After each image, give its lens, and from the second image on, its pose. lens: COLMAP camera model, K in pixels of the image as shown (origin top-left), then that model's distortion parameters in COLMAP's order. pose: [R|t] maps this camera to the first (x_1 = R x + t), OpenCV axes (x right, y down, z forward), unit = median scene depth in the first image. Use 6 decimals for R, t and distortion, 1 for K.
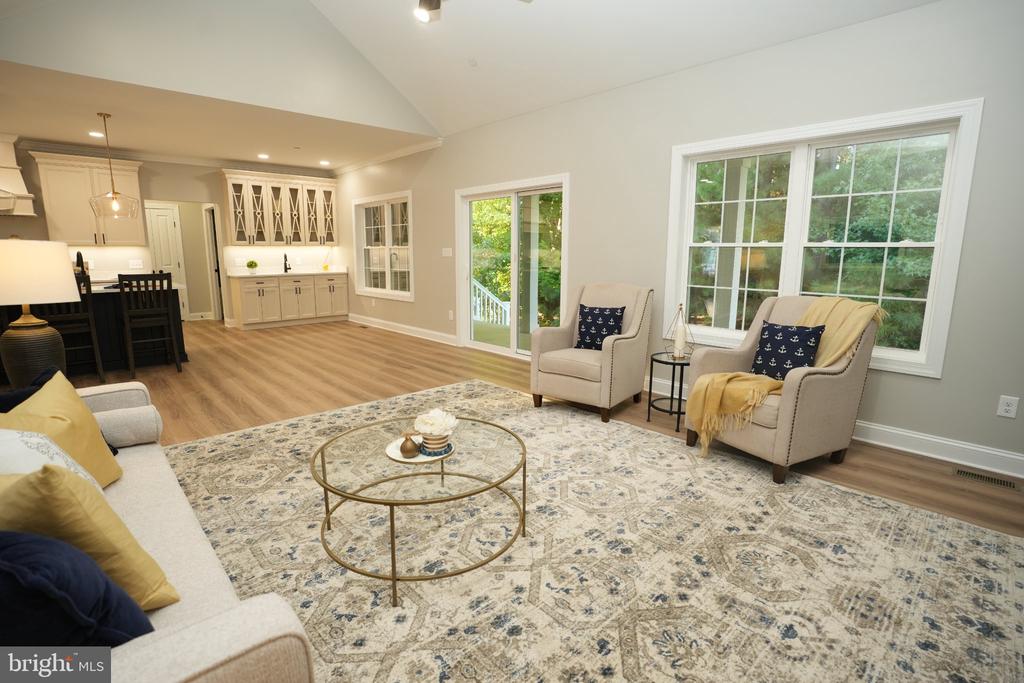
lens RADIAL K [[487.3, 0, 510.0], [0, 487.3, 339.6], [0, 0, 1]] dist [-0.066489, 0.021946]
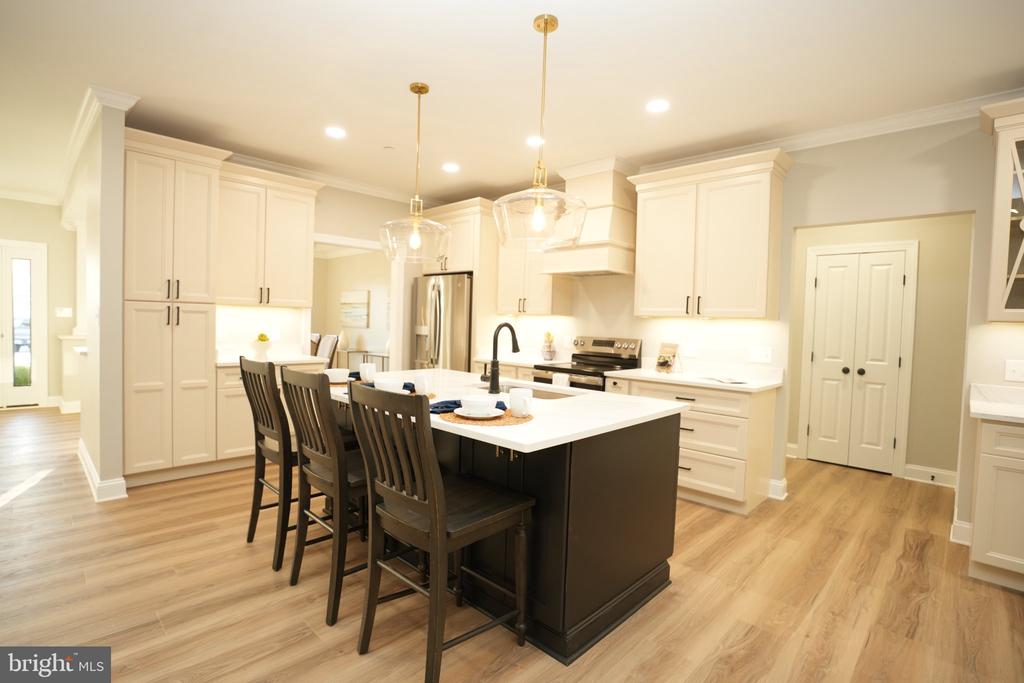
lens RADIAL K [[490.5, 0, 510.5], [0, 490.5, 340.0], [0, 0, 1]] dist [-0.064436, 0.022541]
pose [[0.051130, 0.034954, -0.998080, -0.336810], [-0.206106, 0.978243, 0.023701, -0.156933], [0.977193, 0.204498, 0.057222, 0.833213]]
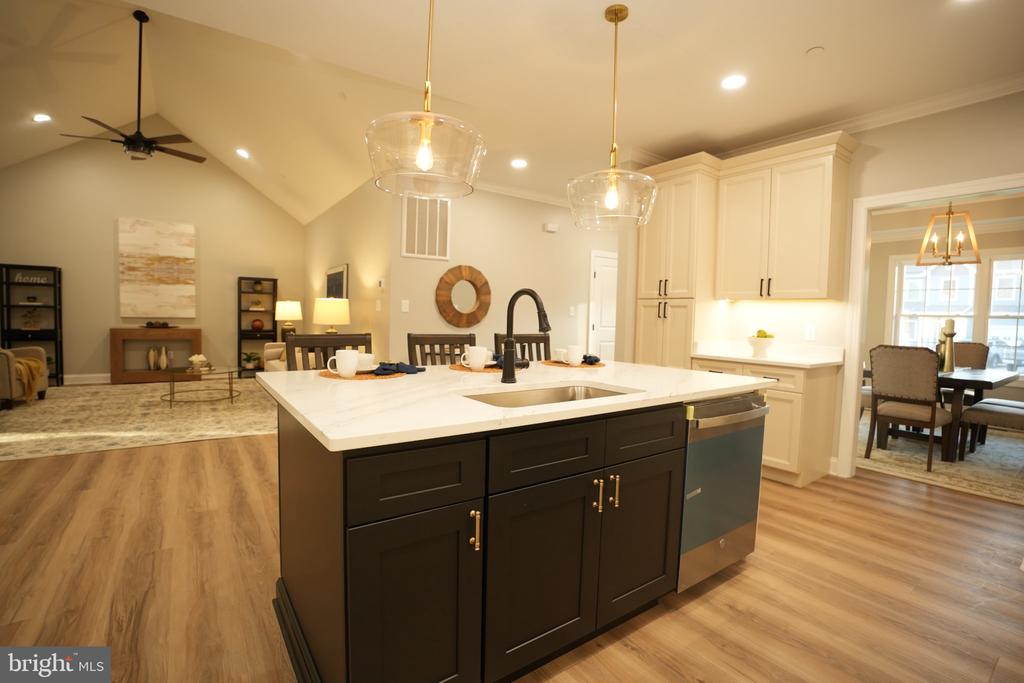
lens RADIAL K [[470.3, 0, 509.6], [0, 470.3, 339.6], [0, 0, 1]] dist [-0.075210, 0.020635]
pose [[-0.989581, -0.036318, 0.139323, -0.819570], [-0.004020, 0.974256, 0.225410, -0.197856], [-0.143923, 0.222502, -0.964251, 1.157846]]
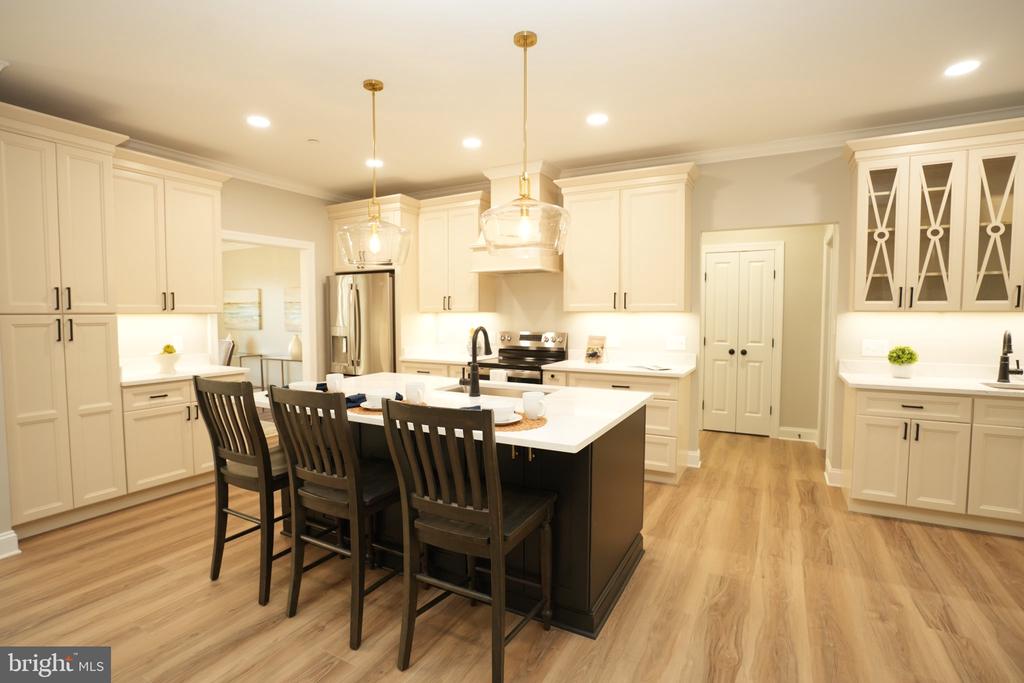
lens RADIAL K [[490.5, 0, 510.5], [0, 490.5, 340.0], [0, 0, 1]] dist [-0.064436, 0.022541]
pose [[0.311298, 0.048425, -0.949078, -0.339584], [-0.165902, 0.986134, -0.004100, -0.151106], [0.935719, 0.158730, 0.315015, 0.734439]]
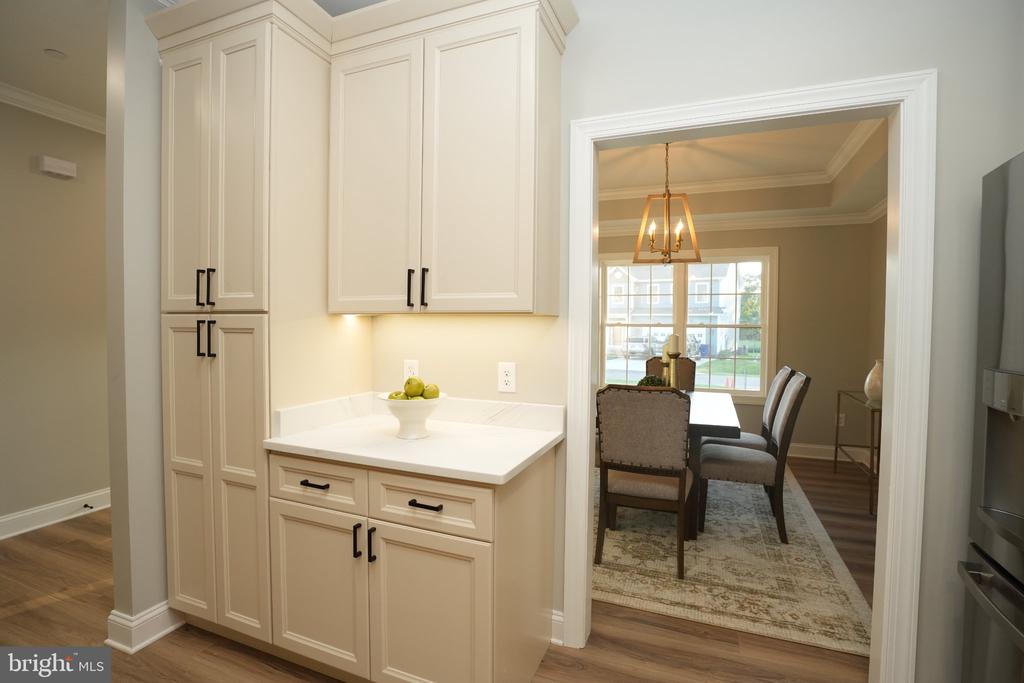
lens RADIAL K [[487.3, 0, 510.0], [0, 487.3, 339.6], [0, 0, 1]] dist [-0.066489, 0.021946]
pose [[-0.910250, 0.001704, -0.414055, -0.995341], [-0.084075, 0.978399, 0.188855, -0.159737], [0.405433, 0.206717, -0.890445, 0.803674]]
